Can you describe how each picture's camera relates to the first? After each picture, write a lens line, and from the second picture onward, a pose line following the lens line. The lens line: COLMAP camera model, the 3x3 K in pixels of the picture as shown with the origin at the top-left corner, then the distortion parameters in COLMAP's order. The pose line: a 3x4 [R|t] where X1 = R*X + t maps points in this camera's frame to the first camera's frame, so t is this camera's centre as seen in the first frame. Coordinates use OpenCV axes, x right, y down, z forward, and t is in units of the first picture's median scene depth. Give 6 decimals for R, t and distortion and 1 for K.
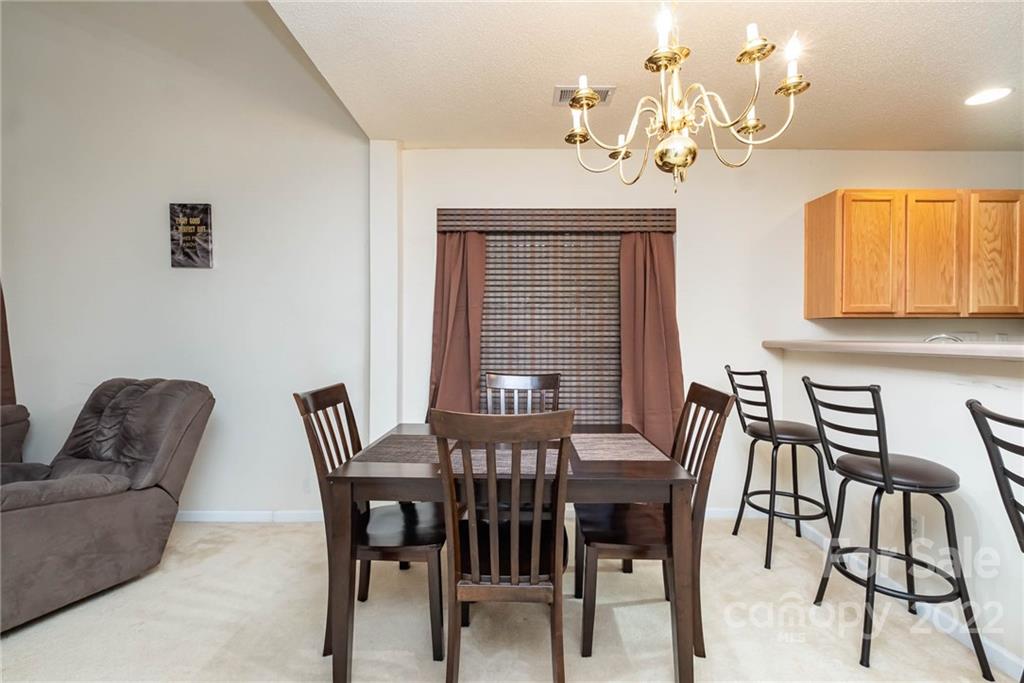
lens RADIAL K [[454.4, 0, 518.1], [0, 454.4, 345.0], [0, 0, 1]] dist [-0.000089, -0.000121]
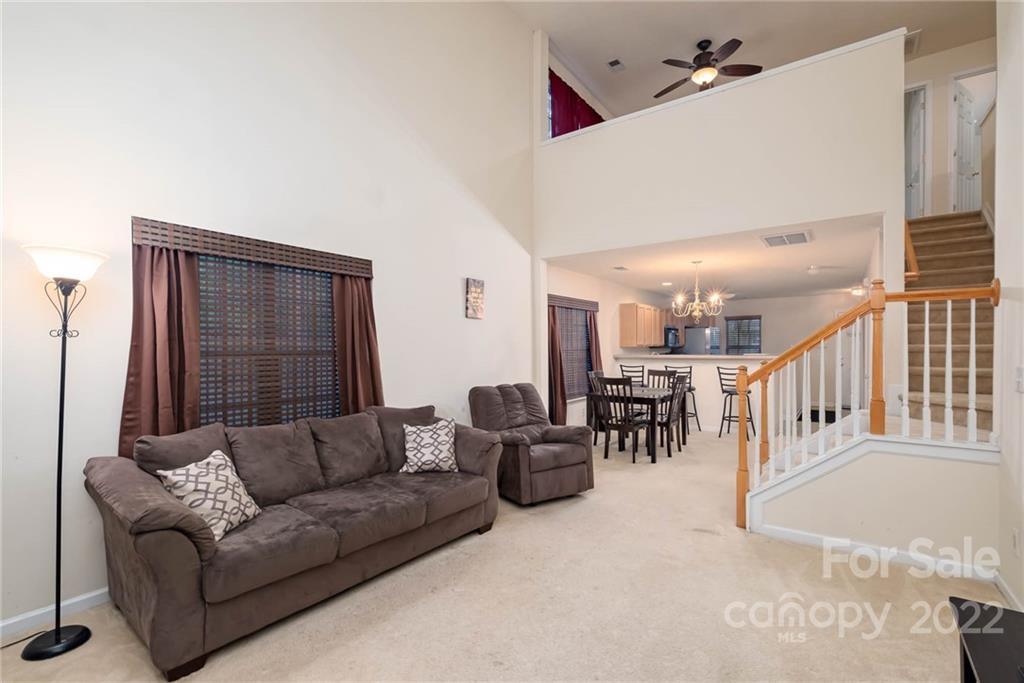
lens RADIAL K [[464.9, 0, 511.6], [0, 464.9, 353.7], [0, 0, 1]] dist [-0.000725, -0.000199]
pose [[0.593480, -0.016393, 0.804681, -2.014646], [0.026445, 0.999650, 0.000860, -0.038487], [-0.804414, 0.020770, 0.593706, -0.107296]]
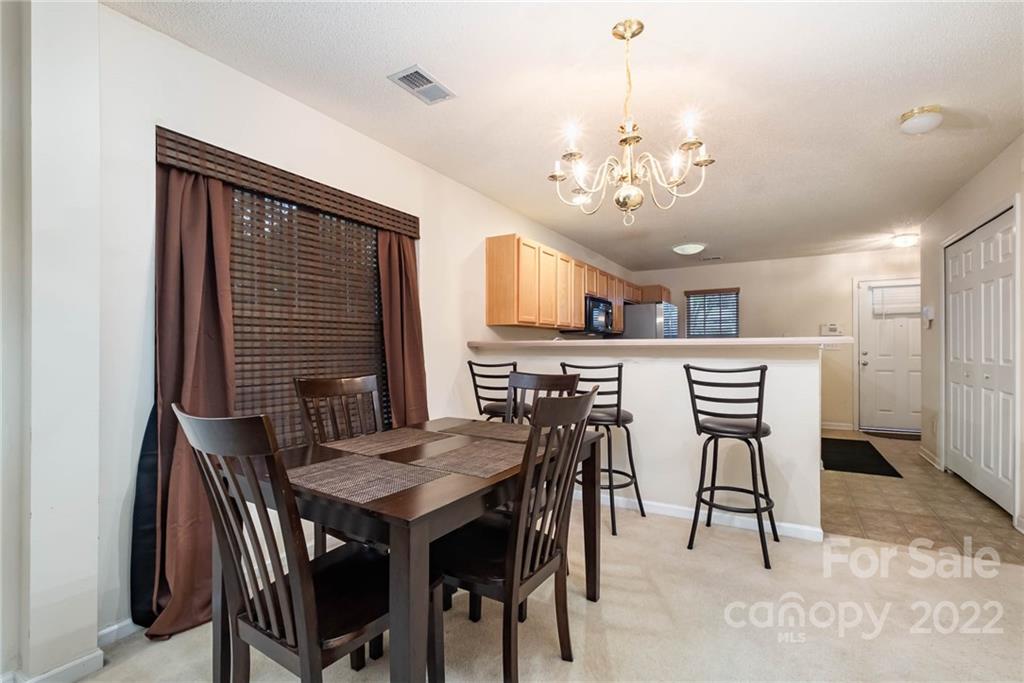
lens RADIAL K [[457.7, 0, 514.7], [0, 457.7, 347.8], [0, 0, 1]] dist [-0.002986, -0.001023]
pose [[0.515524, -0.001291, 0.856874, -0.477028], [0.021890, 0.999692, -0.011663, 0.024992], [-0.856595, 0.024769, 0.515394, 0.267308]]
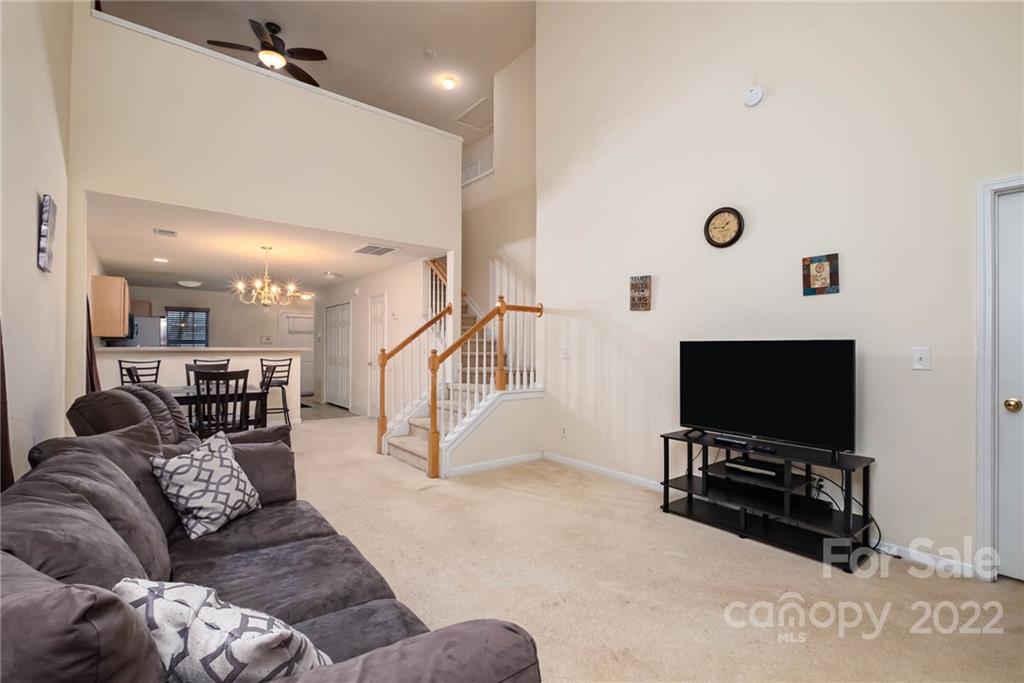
lens RADIAL K [[454.4, 0, 518.1], [0, 454.4, 345.0], [0, 0, 1]] dist [-0.000089, -0.000121]
pose [[-0.629565, -0.000122, 0.776948, -2.023077], [0.014264, 0.999830, 0.011714, -0.019317], [-0.776817, 0.018457, -0.629456, 0.845350]]
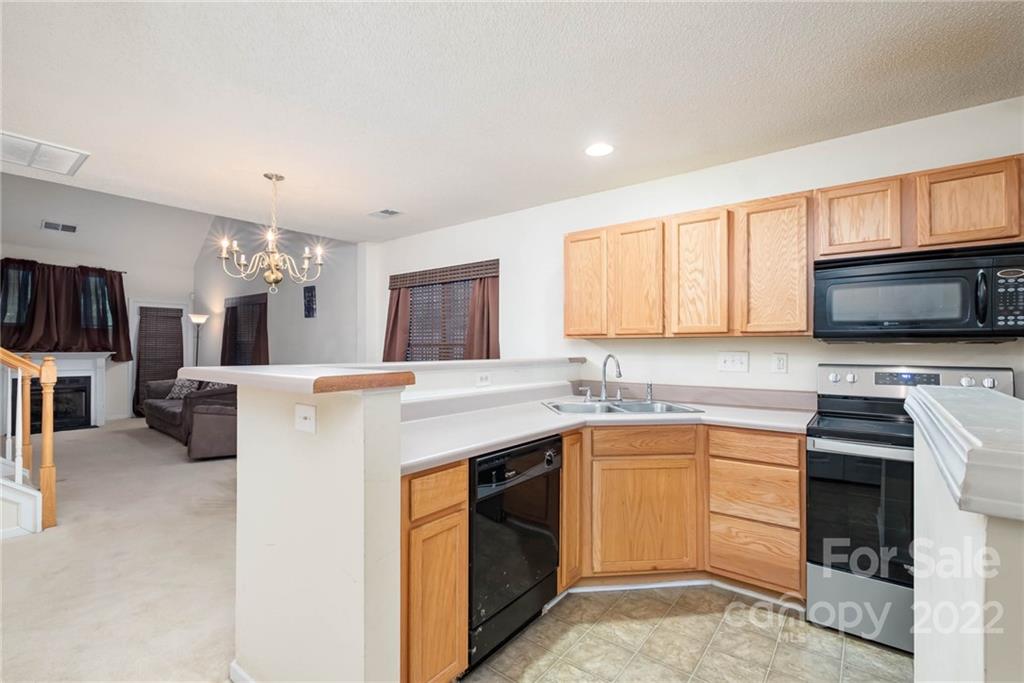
lens RADIAL K [[421.8, 0, 517.5], [0, 421.8, 342.4], [0, 0, 1]] dist [-0.000563, -0.007294]
pose [[0.805261, -0.007545, -0.592872, 1.186667], [0.007713, 0.999968, -0.002250, -0.046250], [0.592870, -0.002761, 0.805293, 0.011636]]
